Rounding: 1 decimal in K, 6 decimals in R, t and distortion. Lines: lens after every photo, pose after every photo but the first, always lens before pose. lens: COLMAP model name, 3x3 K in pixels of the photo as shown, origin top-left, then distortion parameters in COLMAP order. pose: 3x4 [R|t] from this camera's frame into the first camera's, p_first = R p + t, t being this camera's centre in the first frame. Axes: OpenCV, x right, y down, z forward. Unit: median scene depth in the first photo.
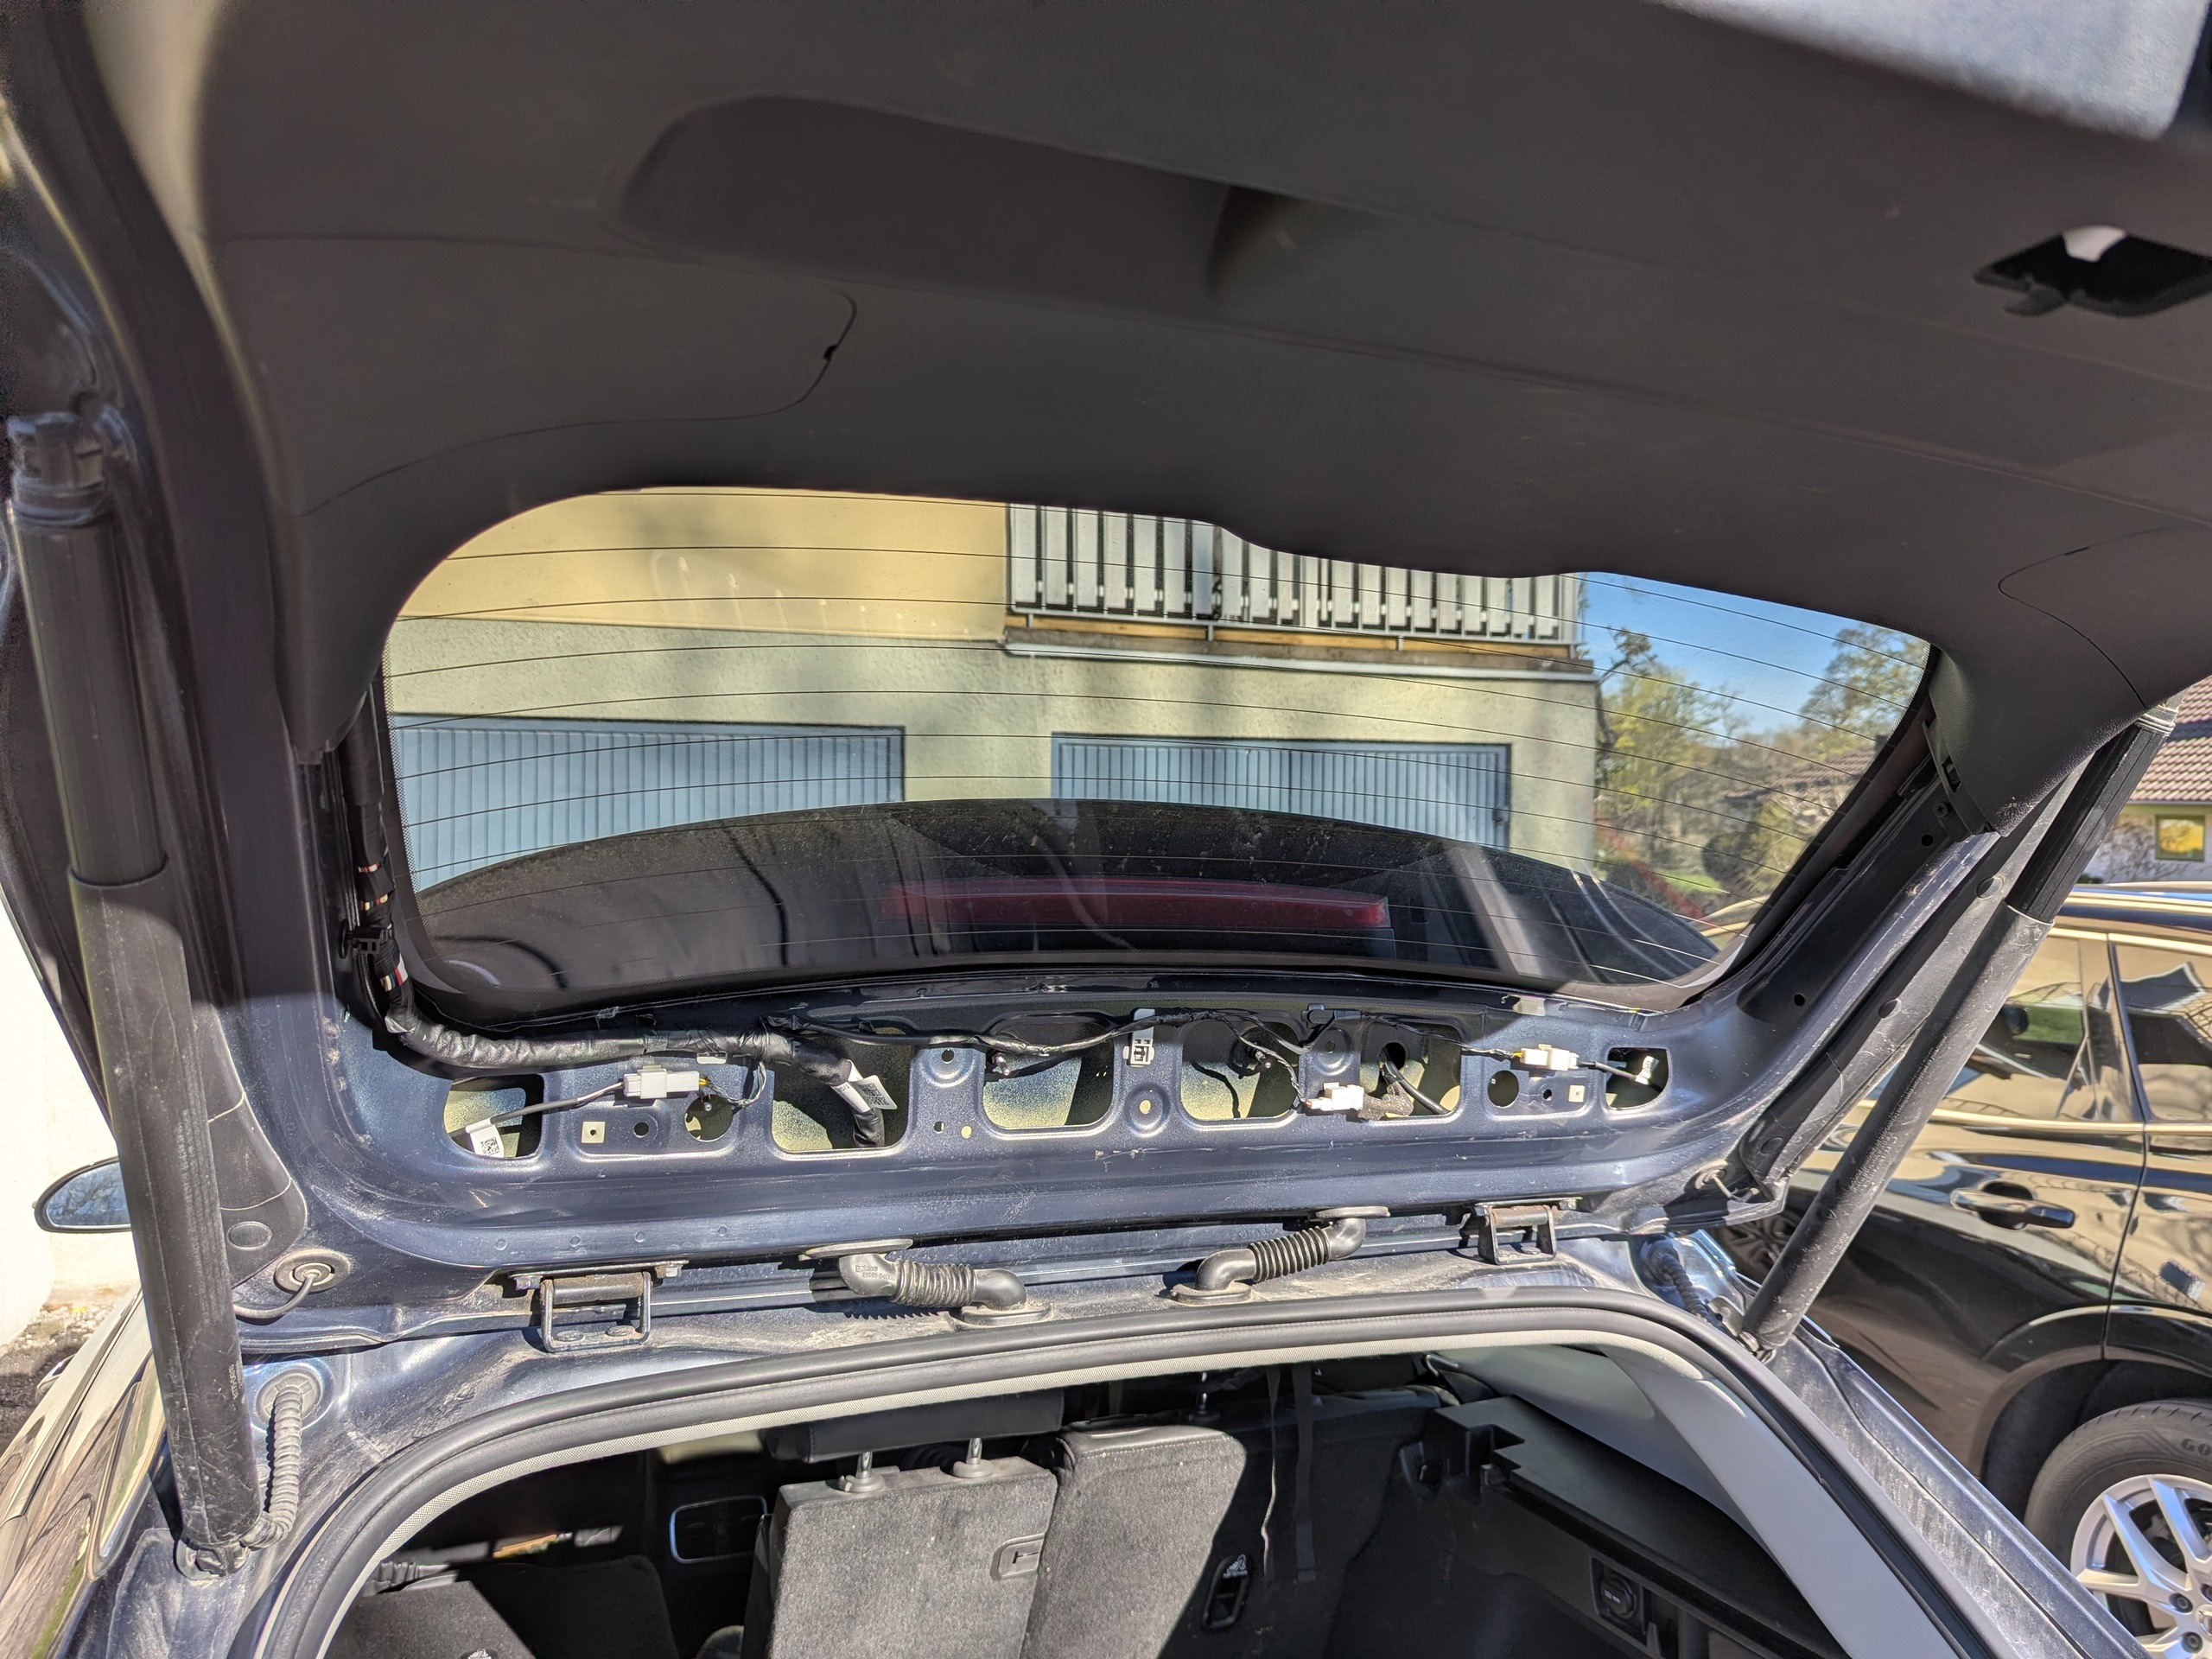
lens RADIAL K [[1562.1, 0, 1136.1], [0, 1562.1, 833.6], [0, 0, 1]] dist [0.045694, -0.032021]
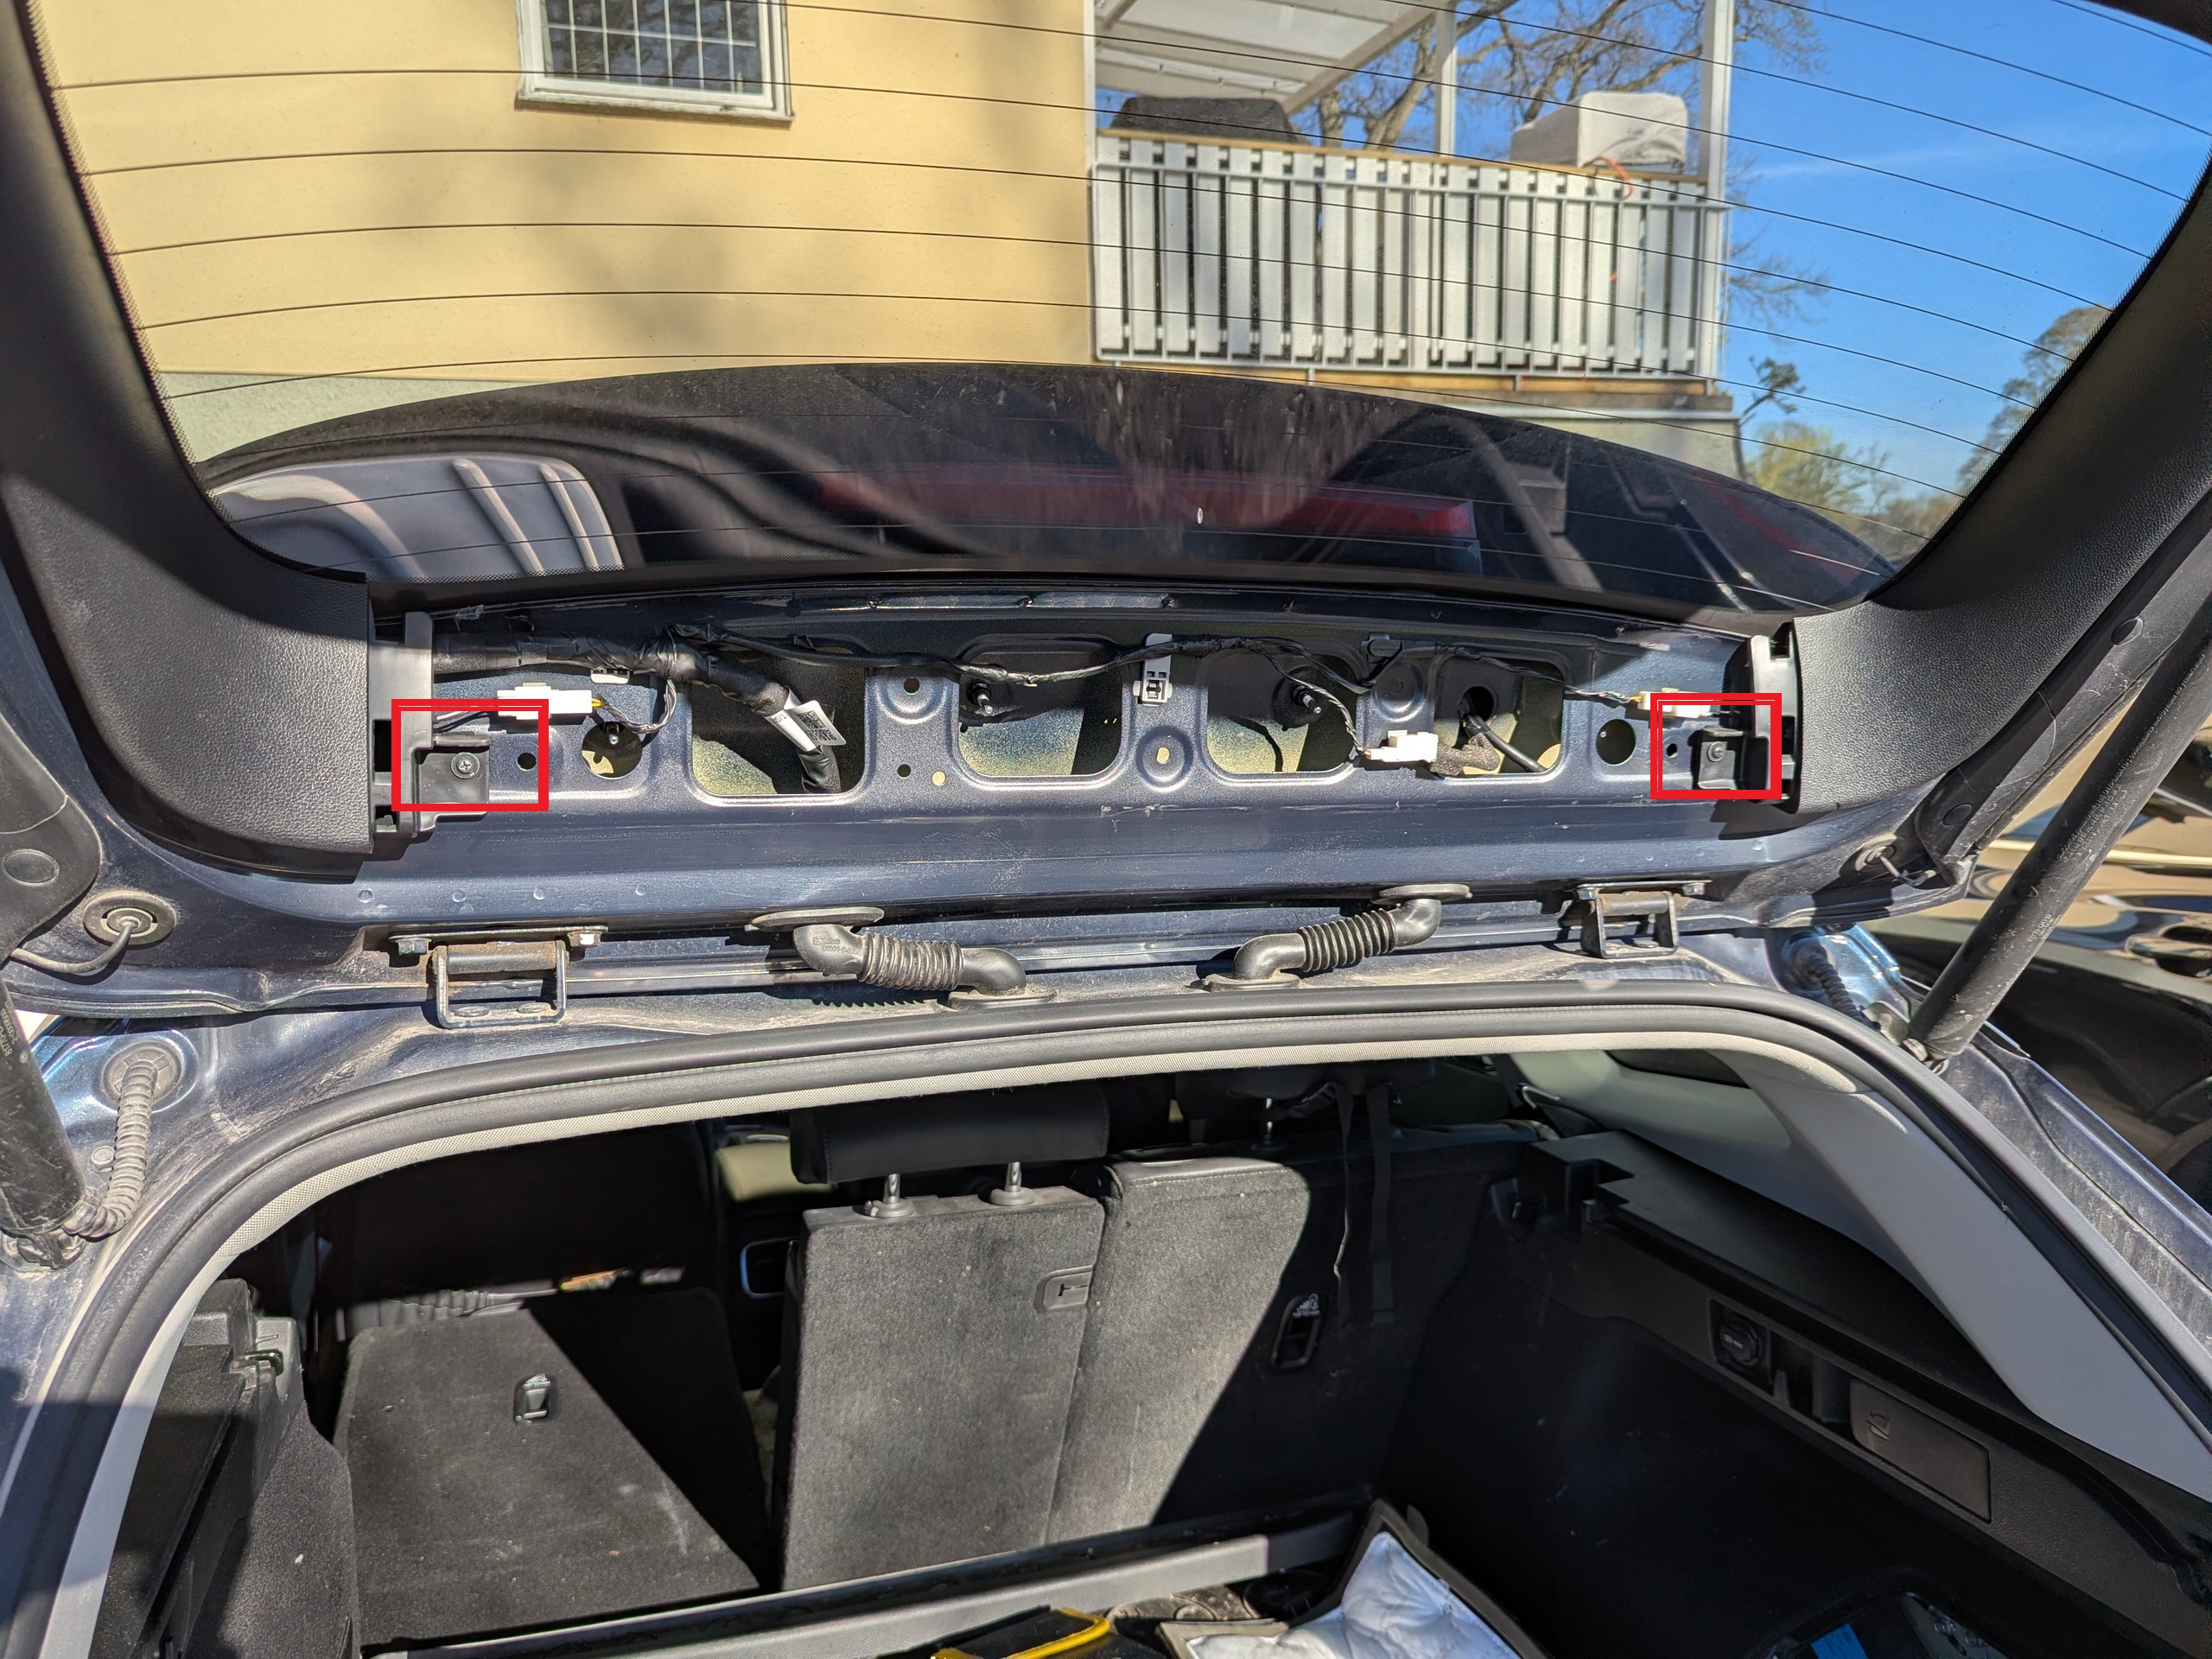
lens RADIAL K [[1562.1, 0, 1108.7], [0, 1562.1, 815.1], [0, 0, 1]] dist [0.045694, -0.032021]
pose [[0.996044, -0.009209, -0.088380, 0.043093], [0.019914, 0.992450, 0.121020, 0.093474], [0.086598, -0.122301, 0.988708, 0.164715]]
